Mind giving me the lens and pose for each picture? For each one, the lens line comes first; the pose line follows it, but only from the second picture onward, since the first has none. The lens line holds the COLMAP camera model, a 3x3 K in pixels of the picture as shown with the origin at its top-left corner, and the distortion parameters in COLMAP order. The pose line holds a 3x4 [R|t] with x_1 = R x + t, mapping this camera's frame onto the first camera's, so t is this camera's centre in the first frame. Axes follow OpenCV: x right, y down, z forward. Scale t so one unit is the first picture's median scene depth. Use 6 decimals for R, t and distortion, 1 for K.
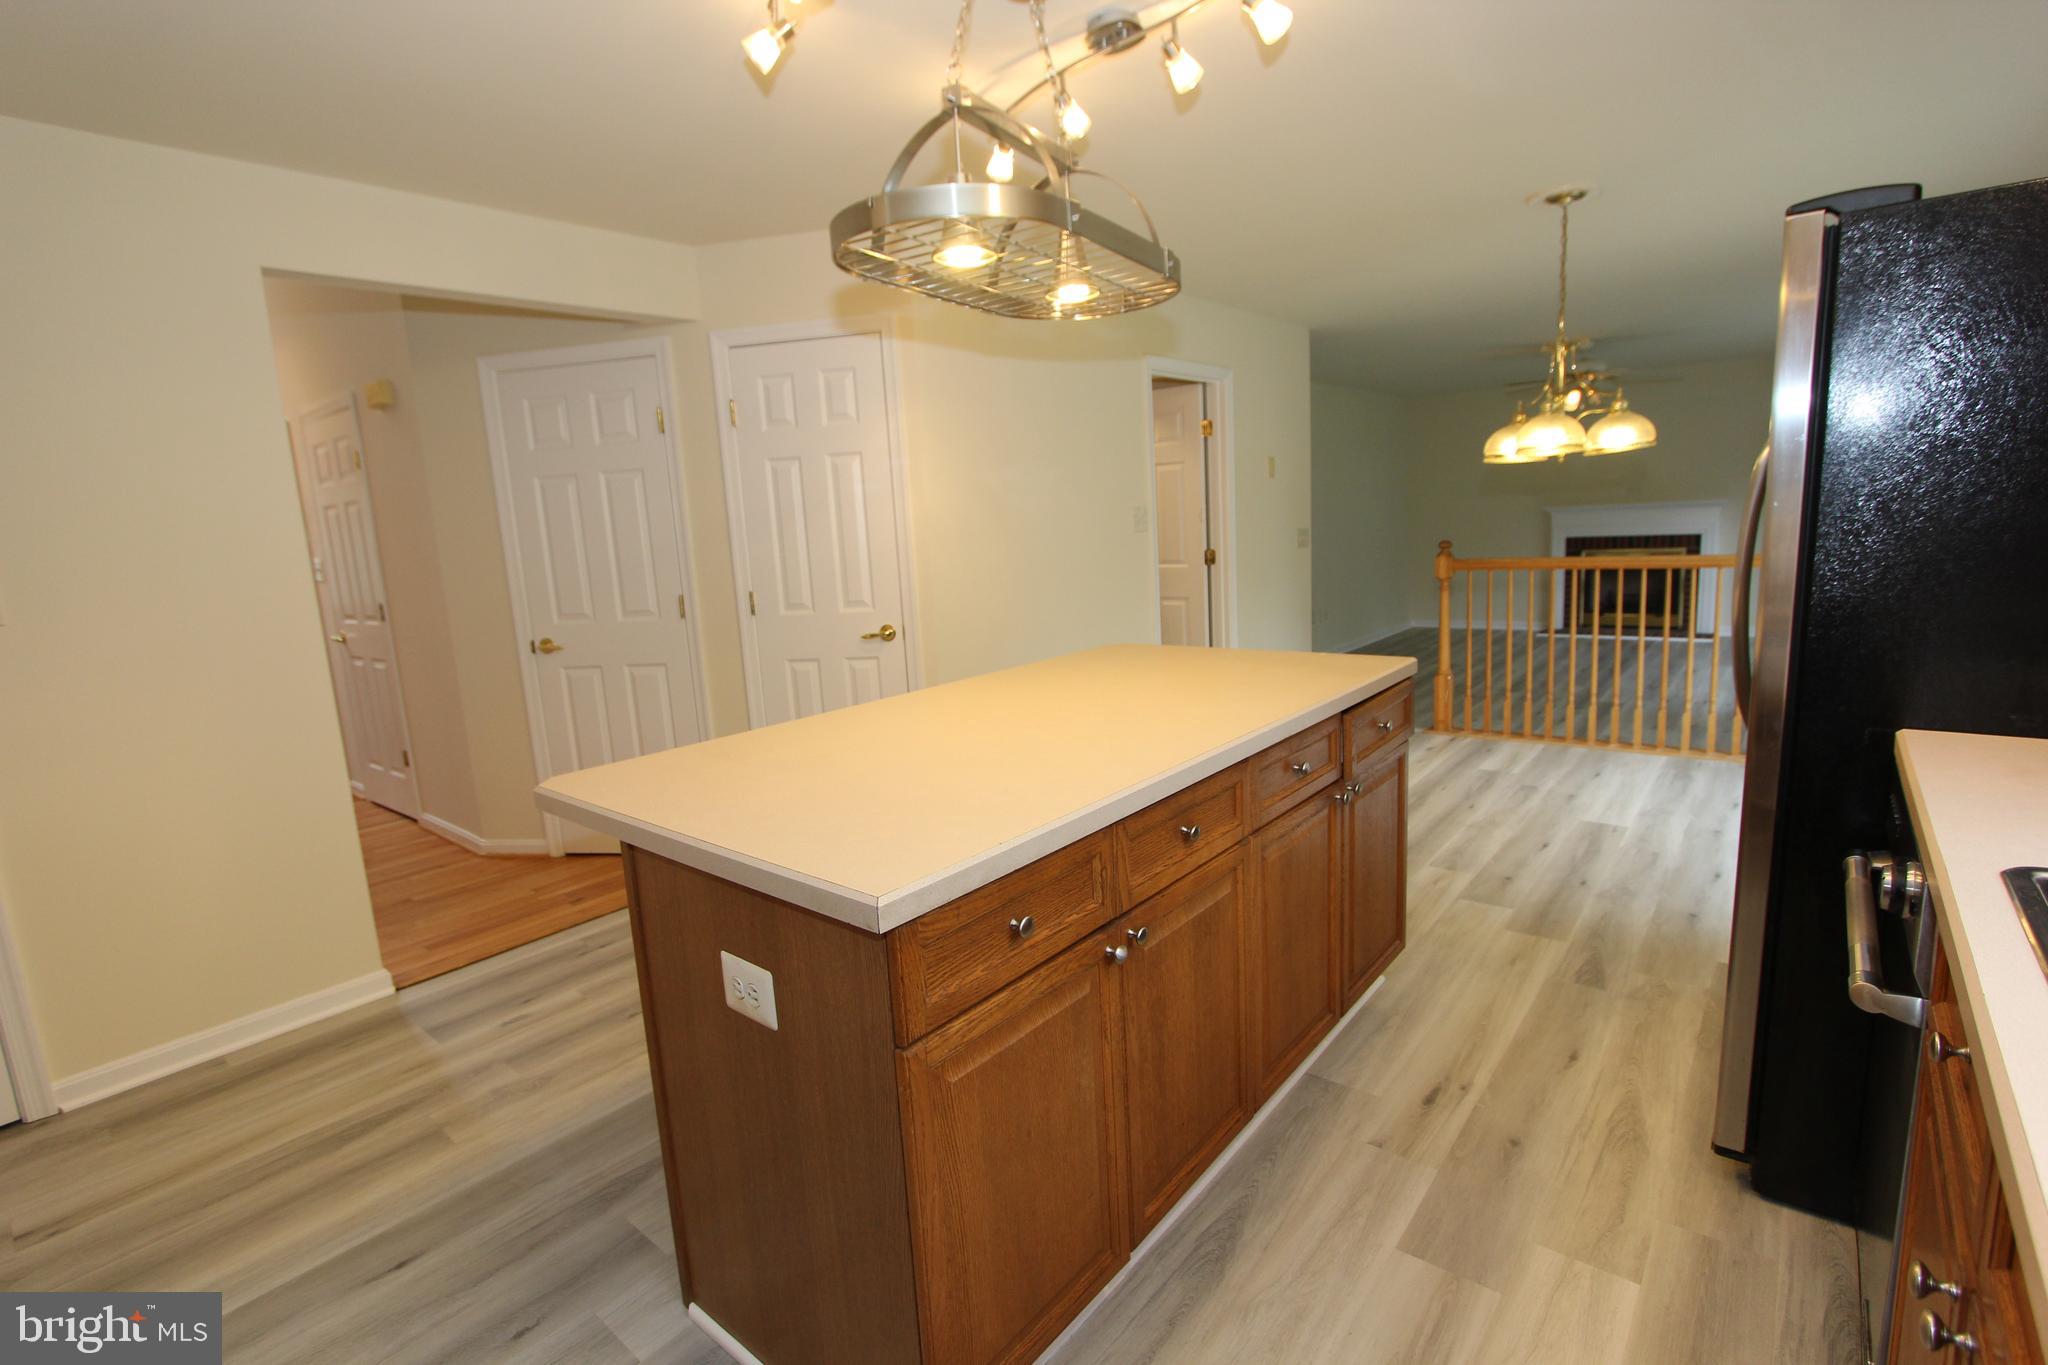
lens RADIAL K [[950.4, 0, 1015.5], [0, 950.4, 676.6], [0, 0, 1]] dist [-0.020408, 0.003426]
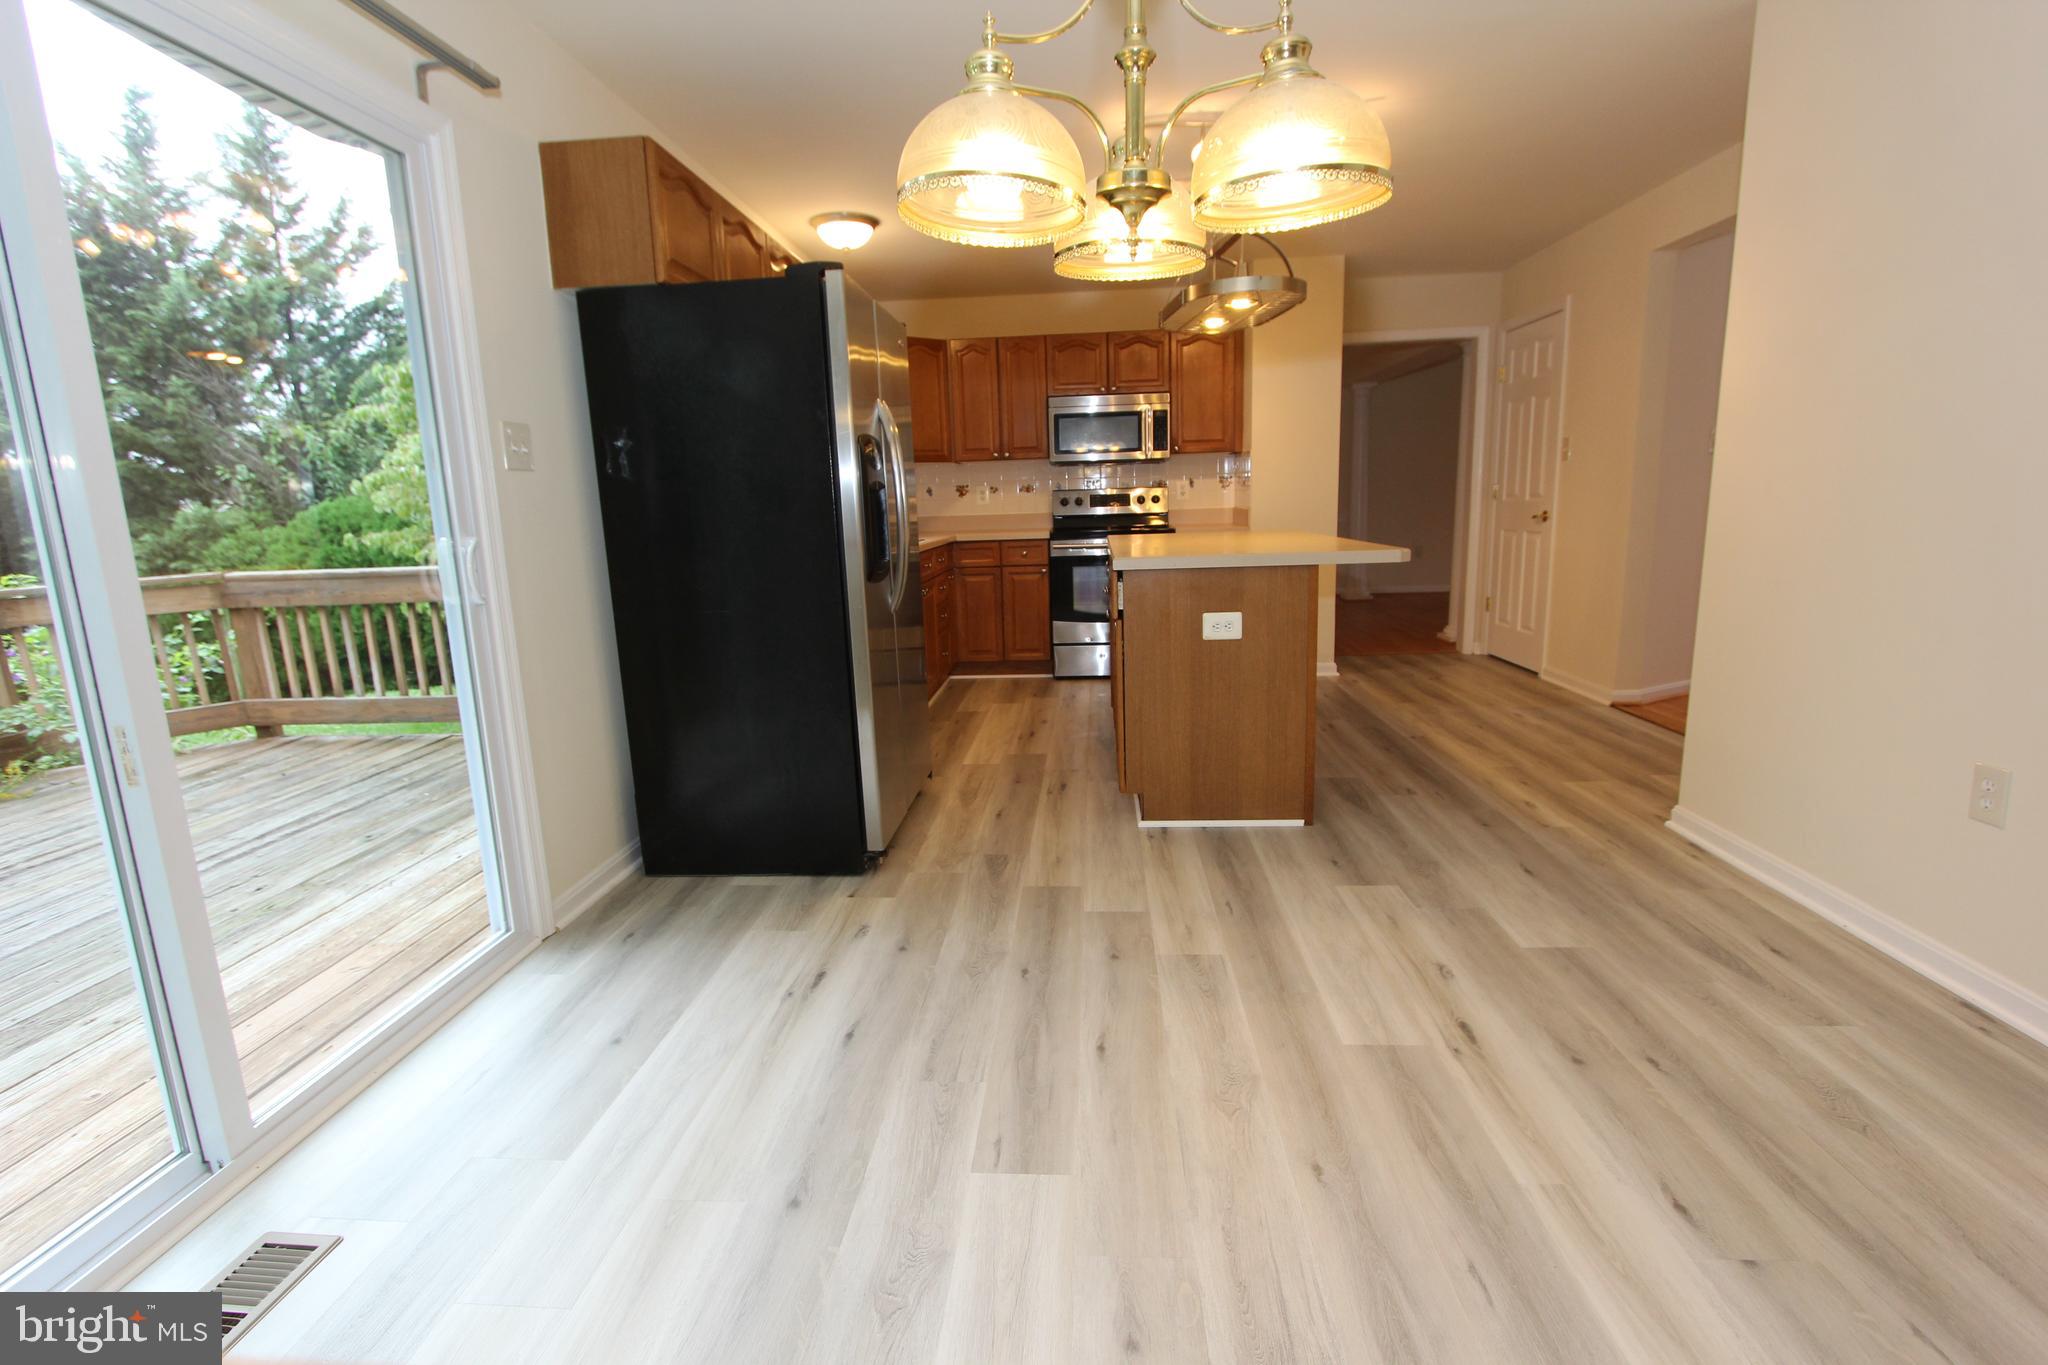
lens RADIAL K [[950.4, 0, 1020.6], [0, 950.4, 685.7], [0, 0, 1]] dist [-0.020408, 0.003426]
pose [[-0.806949, 0.197074, -0.556772, 0.711910], [-0.015254, 0.935421, 0.353207, -0.172201], [0.590424, 0.293513, -0.751831, 1.092525]]
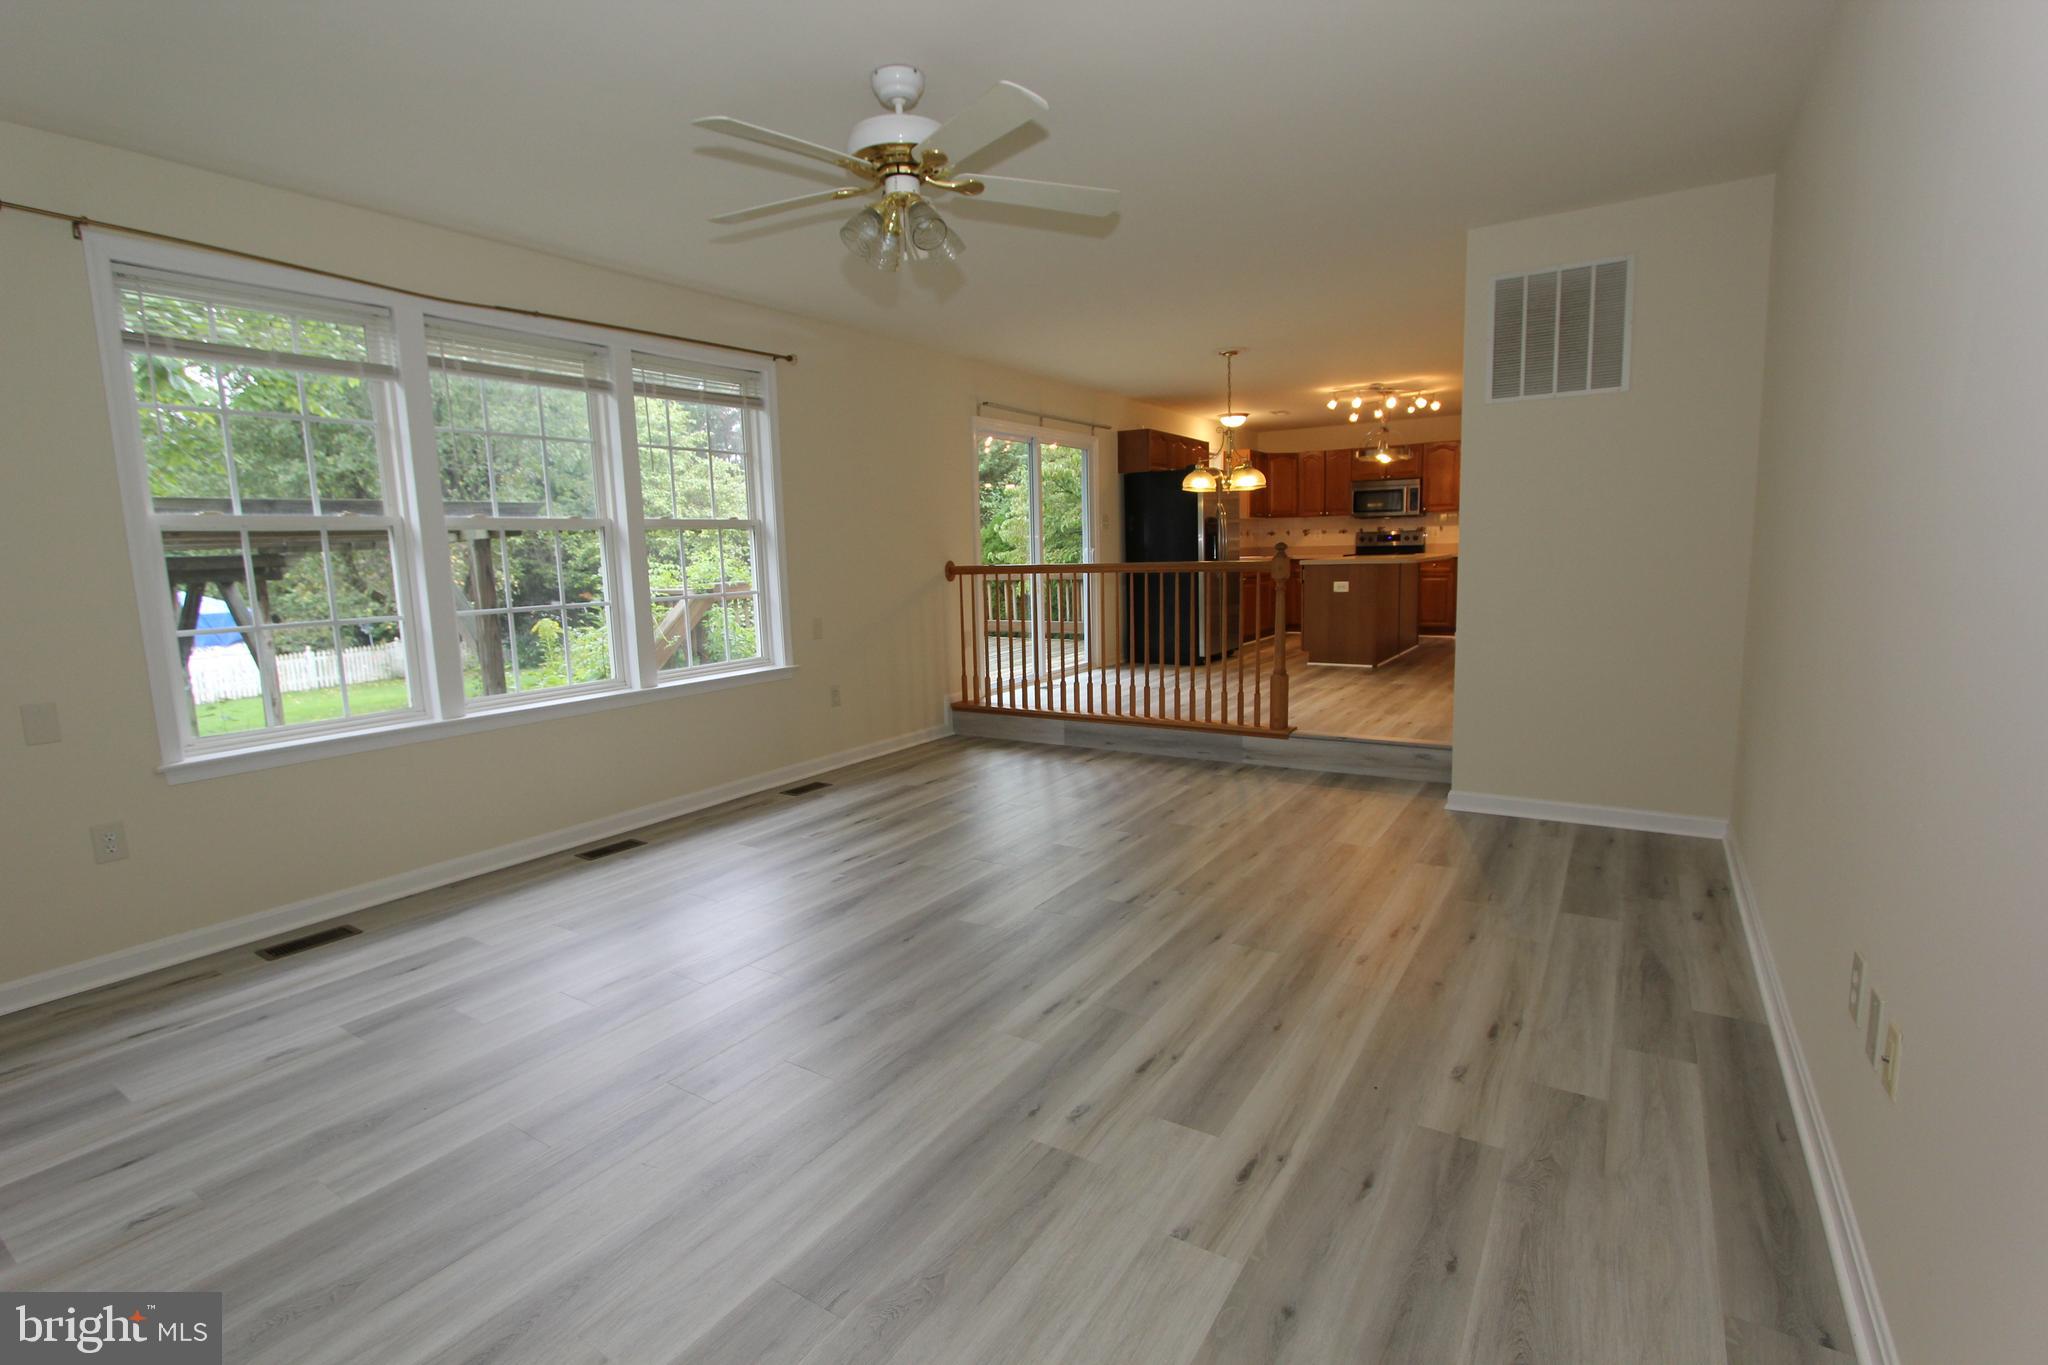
lens RADIAL K [[950.4, 0, 1012.8], [0, 950.4, 677.7], [0, 0, 1]] dist [-0.020408, 0.003426]
pose [[-0.989195, 0.103113, -0.104215, 1.036998], [0.067586, 0.951551, 0.299970, -0.399020], [0.130097, 0.289685, -0.948239, 2.378570]]
